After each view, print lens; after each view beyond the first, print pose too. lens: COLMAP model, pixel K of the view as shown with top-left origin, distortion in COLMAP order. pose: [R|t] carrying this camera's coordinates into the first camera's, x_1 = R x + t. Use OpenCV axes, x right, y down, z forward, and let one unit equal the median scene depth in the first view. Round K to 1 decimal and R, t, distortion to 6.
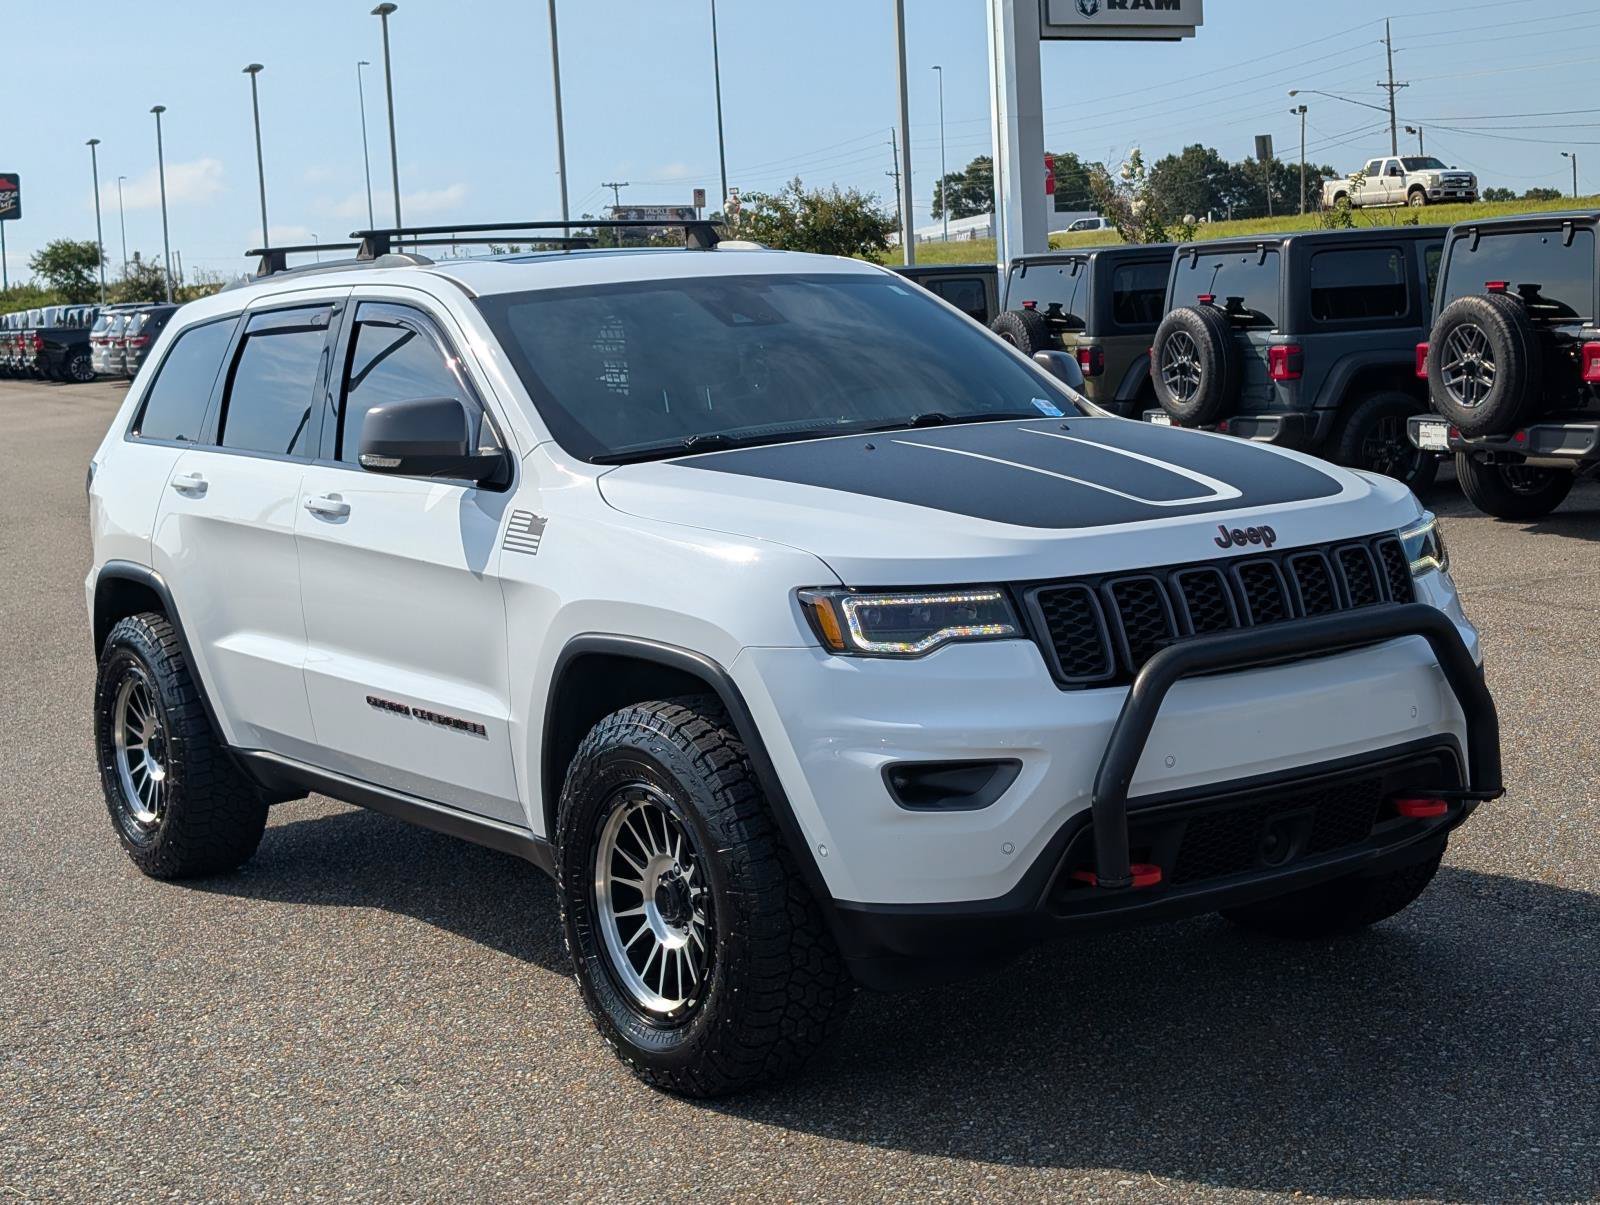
lens RADIAL K [[2455.7, 0, 800.0], [0, 2455.7, 602.5], [0, 0, 1]] dist [0.197181, -0.799997]
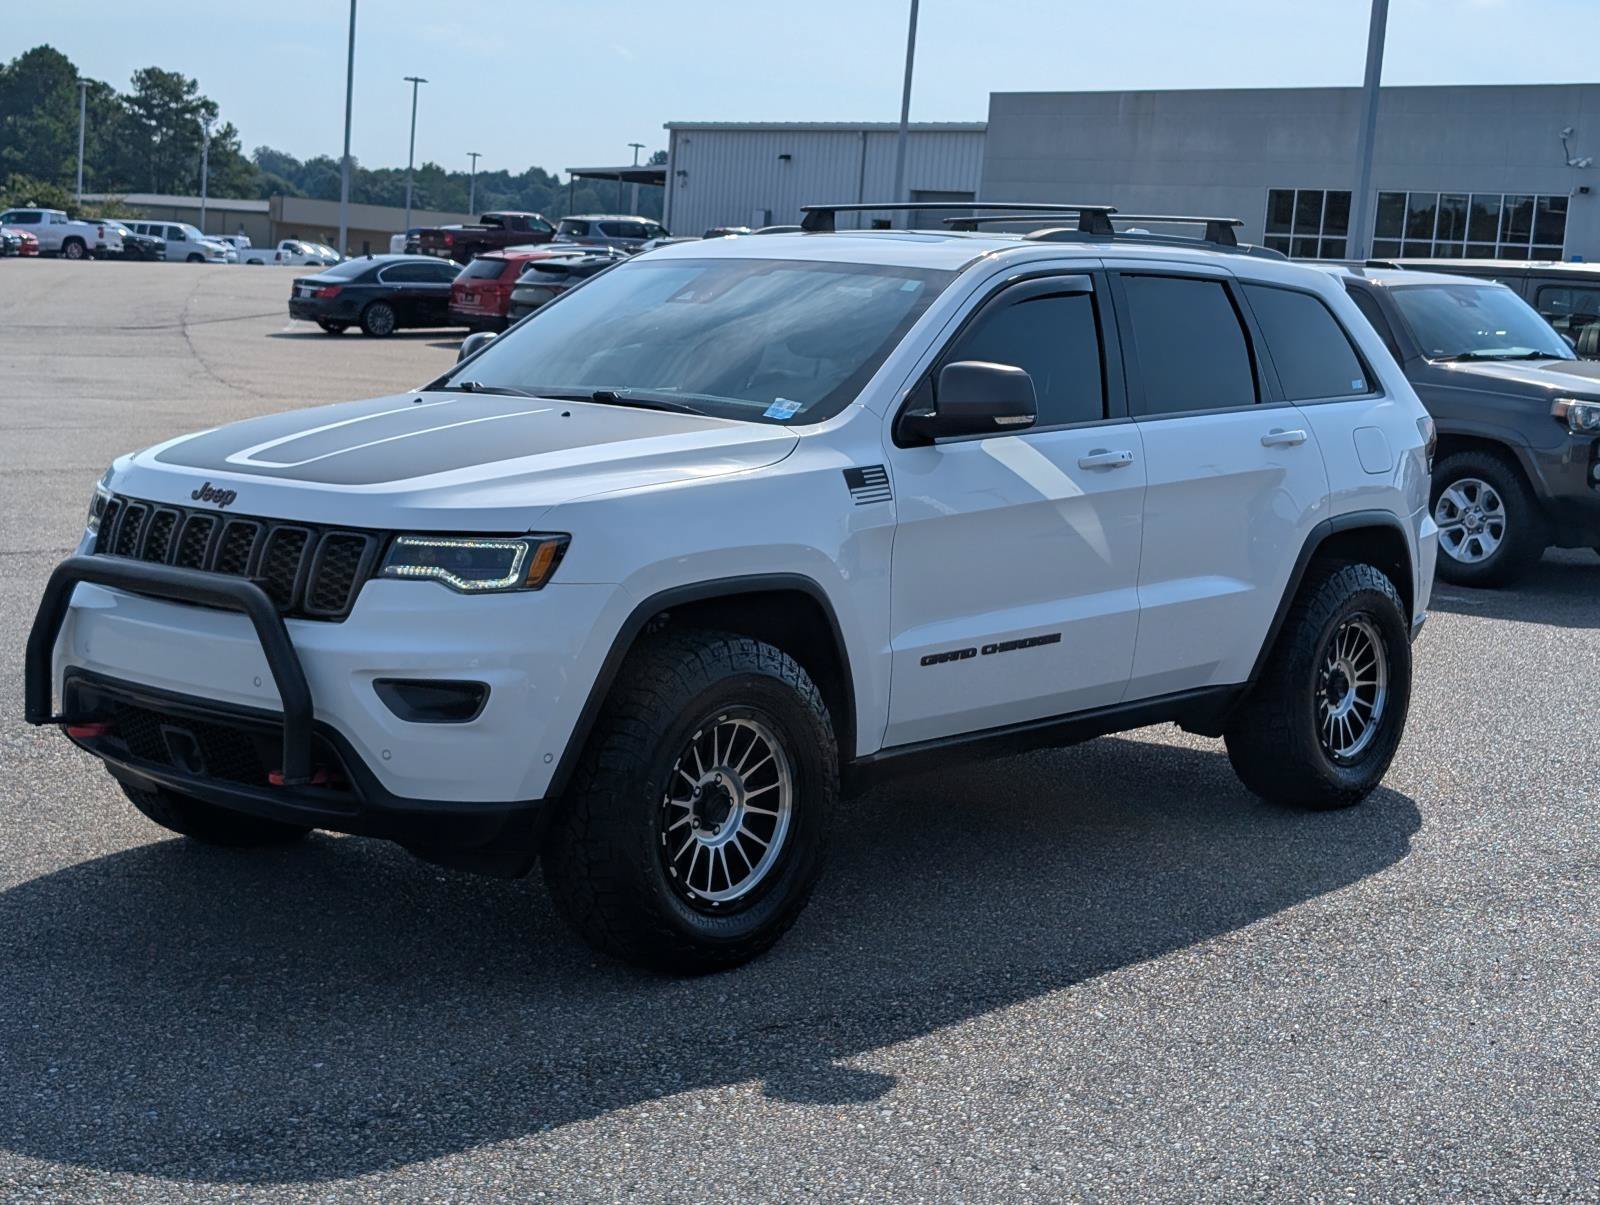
lens RADIAL K [[2455.7, 0, 800.0], [0, 2455.7, 602.5], [0, 0, 1]] dist [0.197181, -0.799997]
pose [[0.262900, 0.193959, -0.945126, 1.239634], [-0.162343, 0.974511, 0.154832, -0.184084], [0.951067, 0.112729, 0.287686, 0.835637]]
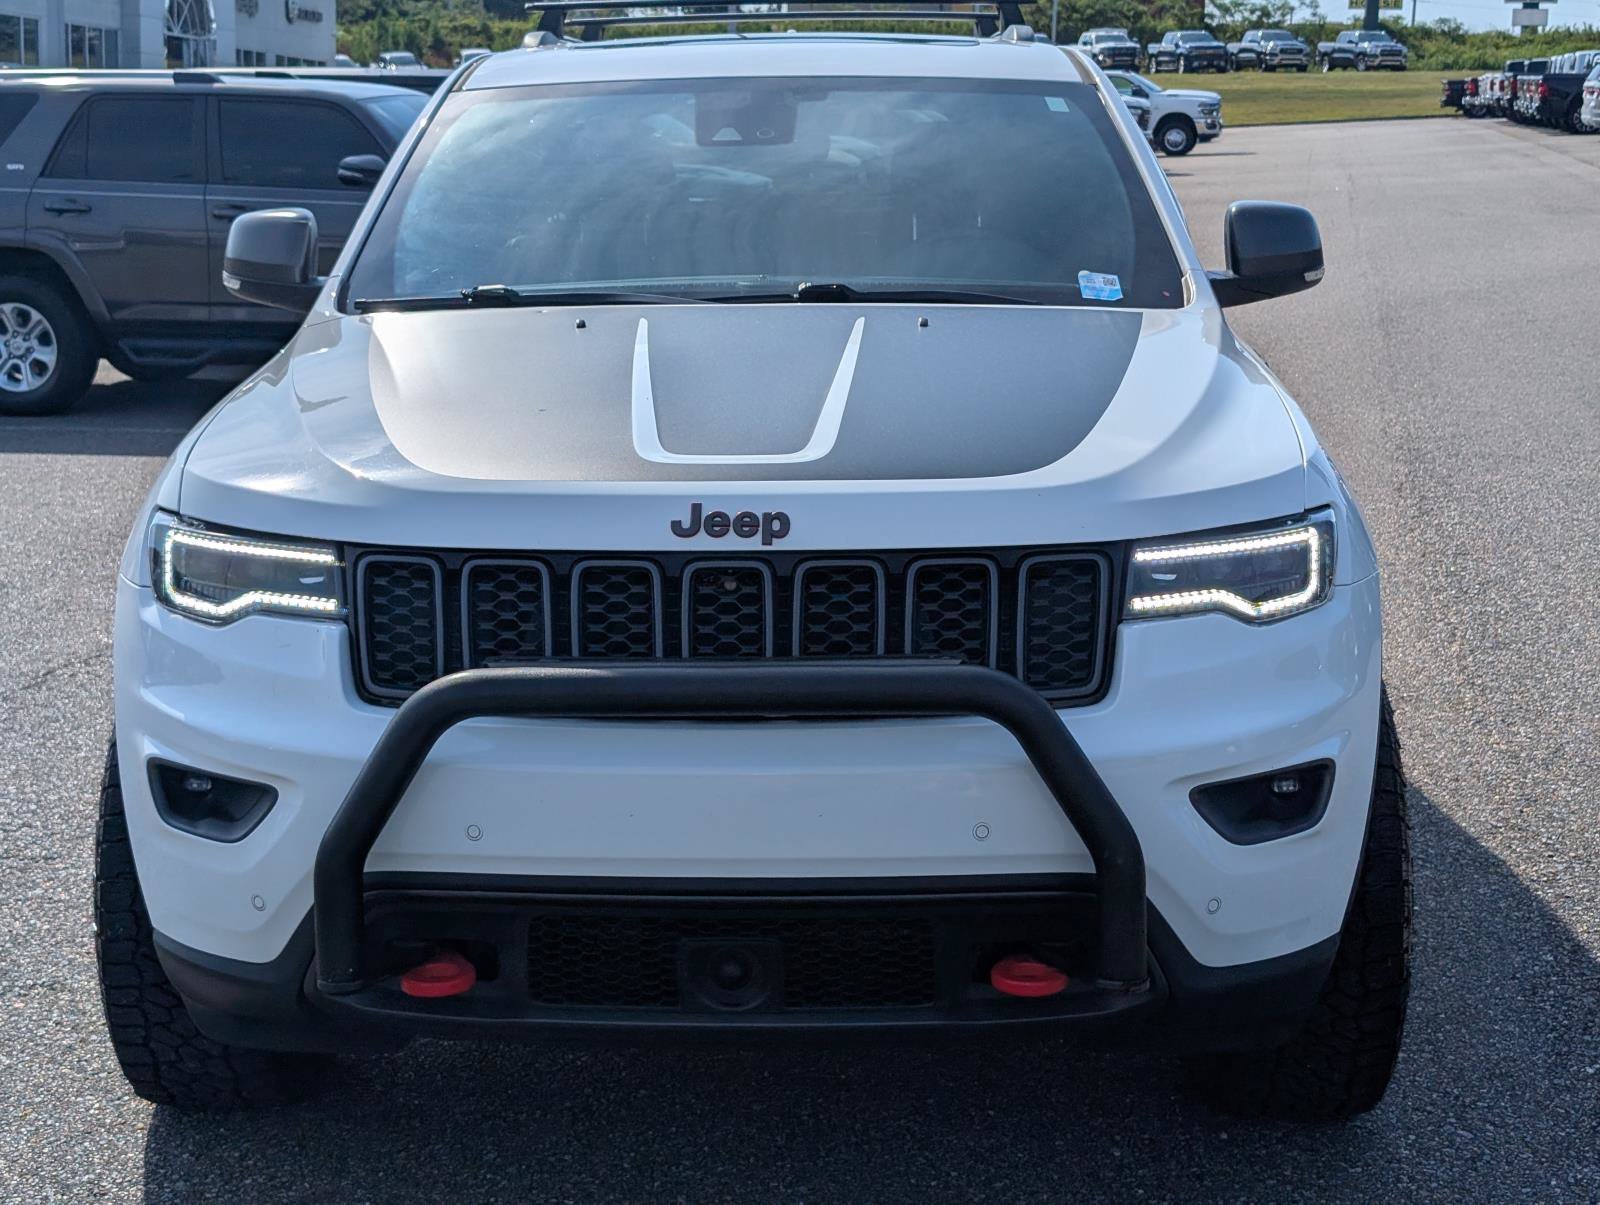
lens RADIAL K [[2455.7, 0, 800.0], [0, 2455.7, 602.5], [0, 0, 1]] dist [0.197181, -0.799997]
pose [[0.814389, 0.166811, -0.555828, 0.511022], [-0.109989, 0.984804, 0.134398, -0.087407], [0.569801, -0.048318, 0.820361, 0.415169]]
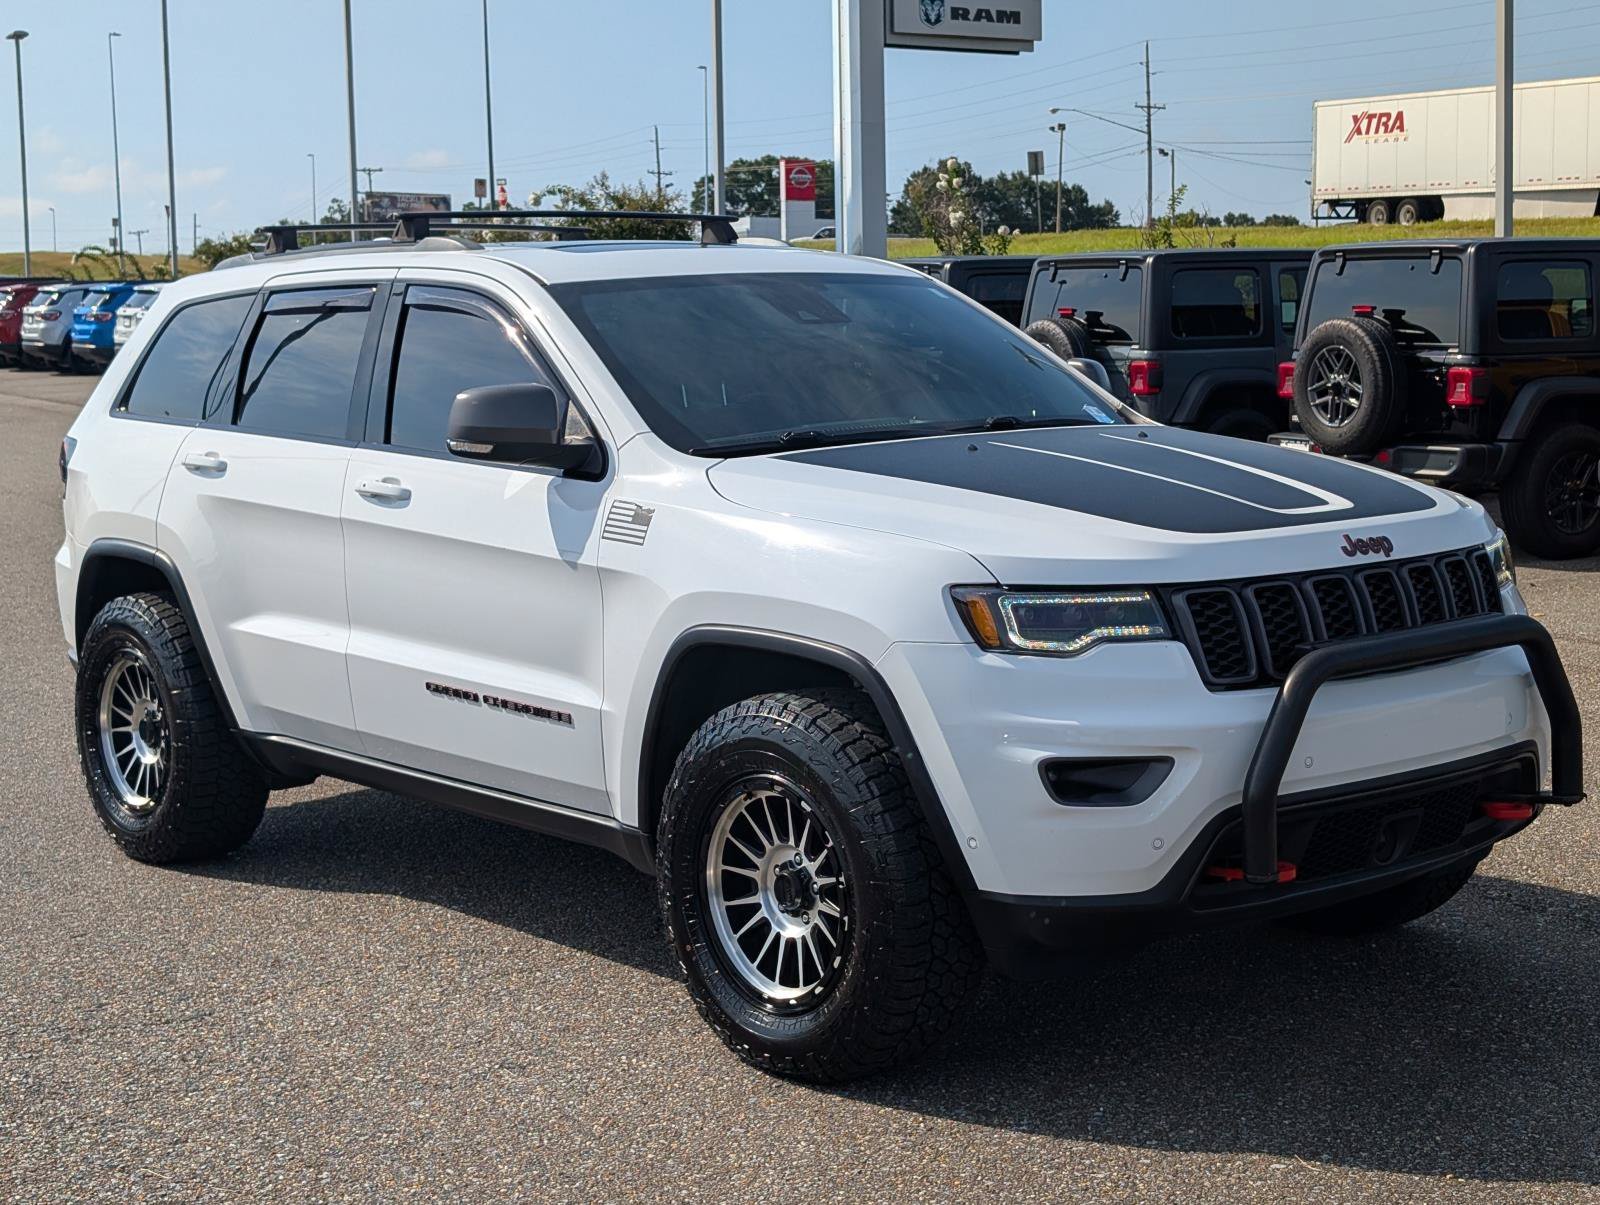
lens RADIAL K [[2450.5, 0, 800.9], [0, 2450.5, 652.2], [0, 0, 1]] dist [0.204090, -0.800192]
pose [[0.994281, 0.023039, 0.104282, -0.144992], [-0.025095, 0.999515, 0.018441, 0.004095], [-0.103807, -0.020952, 0.994377, -0.003231]]
